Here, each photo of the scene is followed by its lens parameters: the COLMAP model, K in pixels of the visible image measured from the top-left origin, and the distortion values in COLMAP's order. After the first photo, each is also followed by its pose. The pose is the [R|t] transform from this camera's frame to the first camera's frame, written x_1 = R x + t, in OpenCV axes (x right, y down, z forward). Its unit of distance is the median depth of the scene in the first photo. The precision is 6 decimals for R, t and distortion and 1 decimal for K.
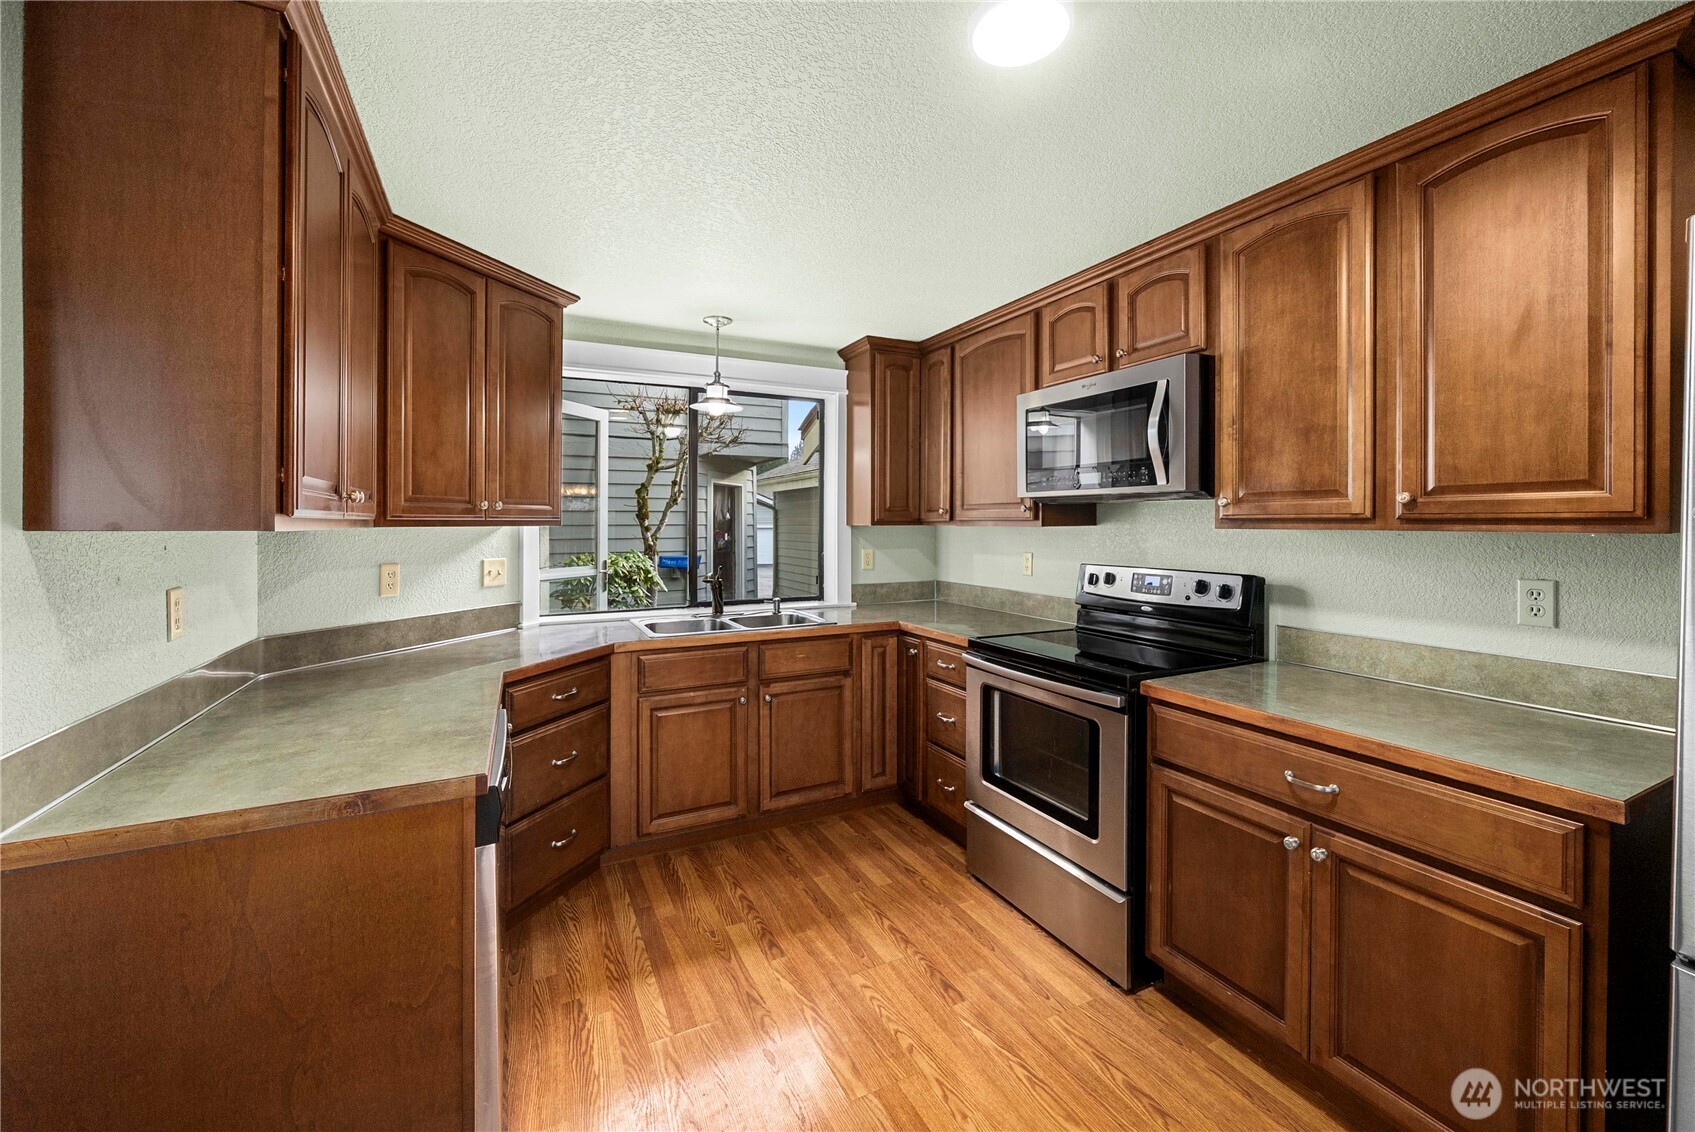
lens RADIAL K [[682.7, 0, 851.9], [0, 682.7, 526.2], [0, 0, 1]] dist [-0.001960, -0.000089]
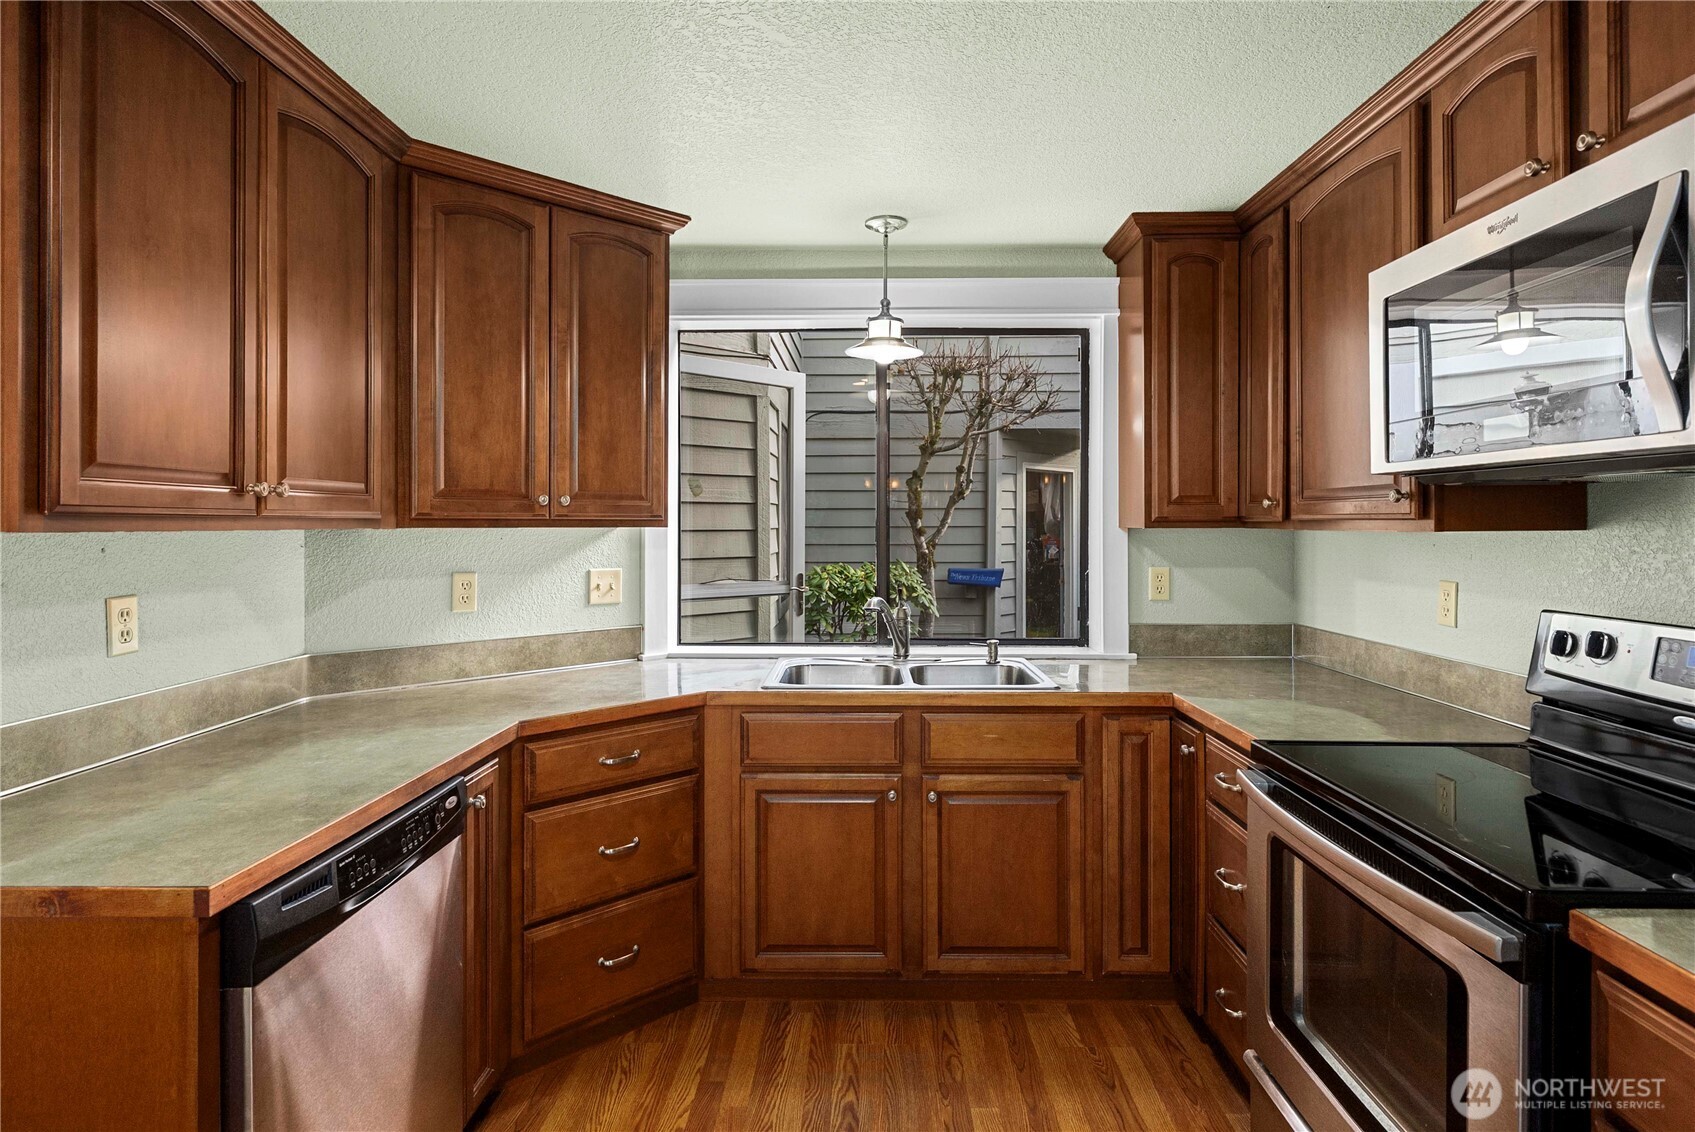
lens RADIAL K [[895.5, 0, 847.4], [0, 895.5, 524.3], [0, 0, 1]] dist [0.004886, -0.000351]
pose [[0.886268, 0.001513, -0.463170, 0.202440], [-0.003891, 0.999984, -0.004177, -0.000183], [0.463156, 0.005504, 0.886260, 0.223236]]
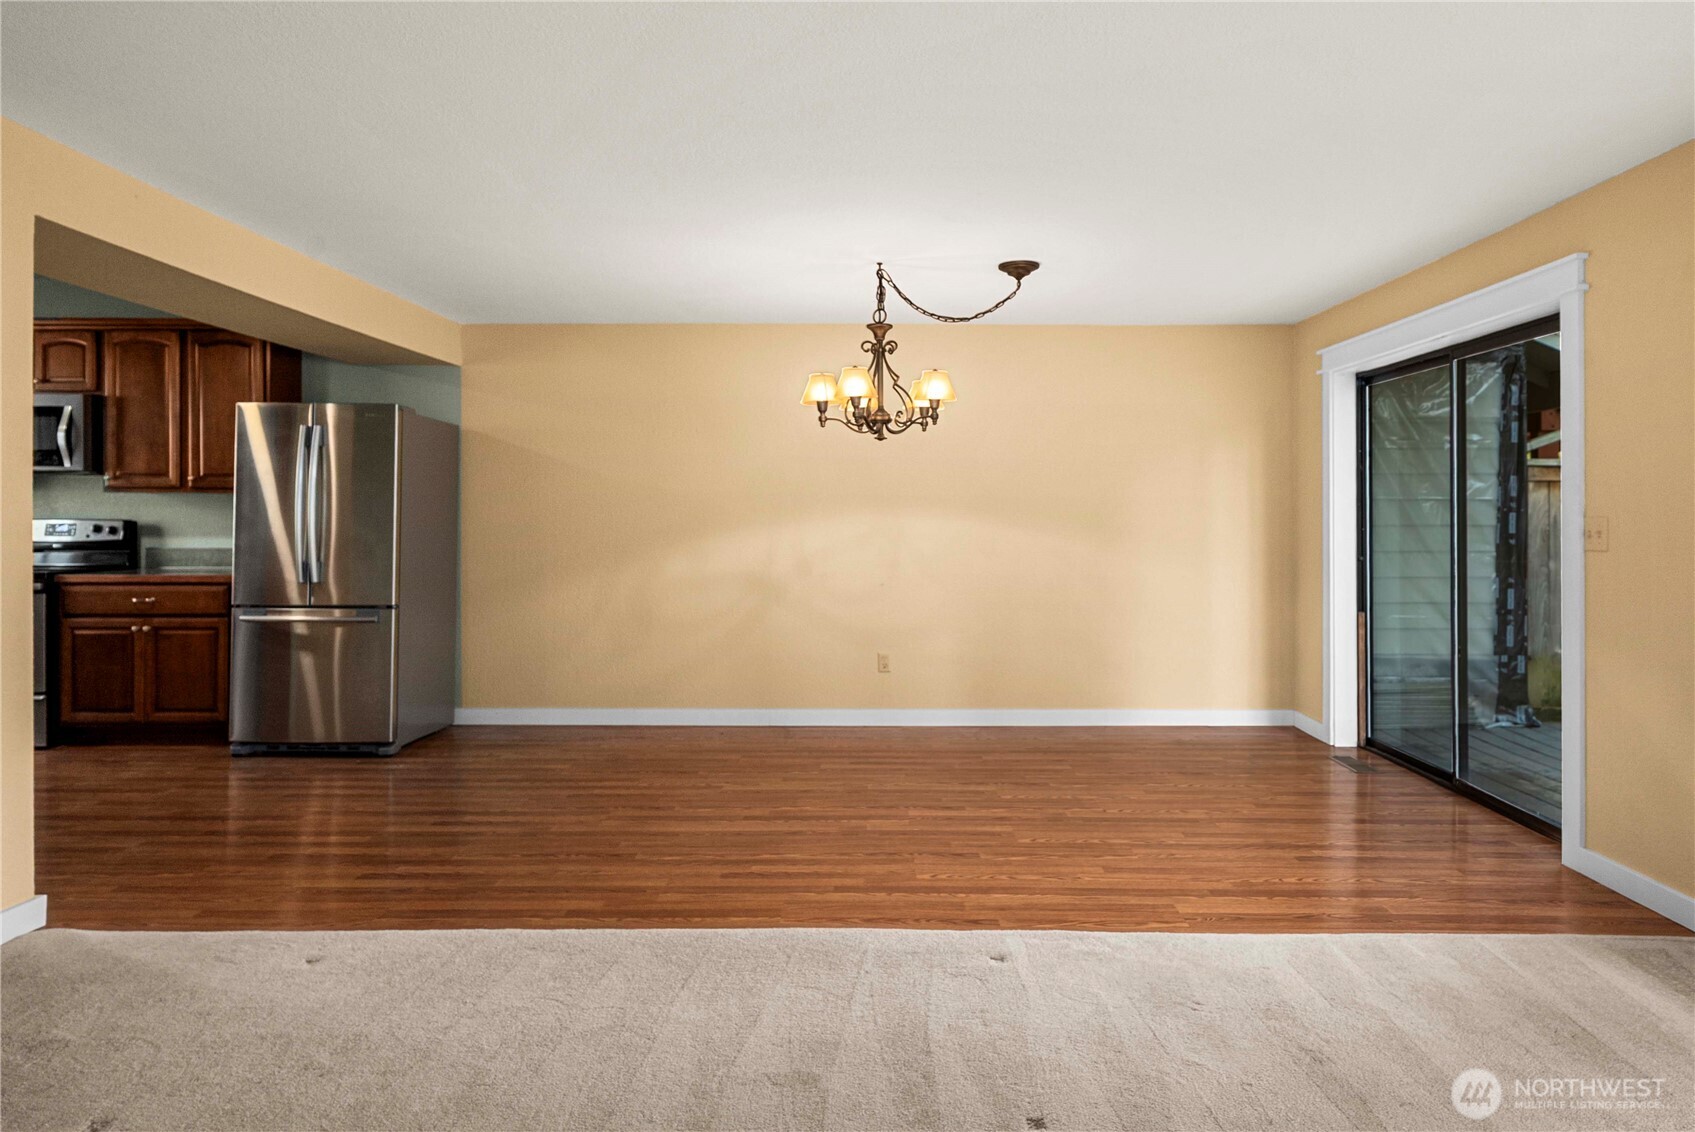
lens RADIAL K [[944.0, 0, 851.5], [0, 944.0, 522.7], [0, 0, 1]] dist [0.002696, 0.000808]
pose [[0.452332, -0.003164, 0.891844, -0.609540], [0.004552, 0.999989, 0.001238, 0.067926], [-0.891838, 0.003500, 0.452341, -1.439357]]
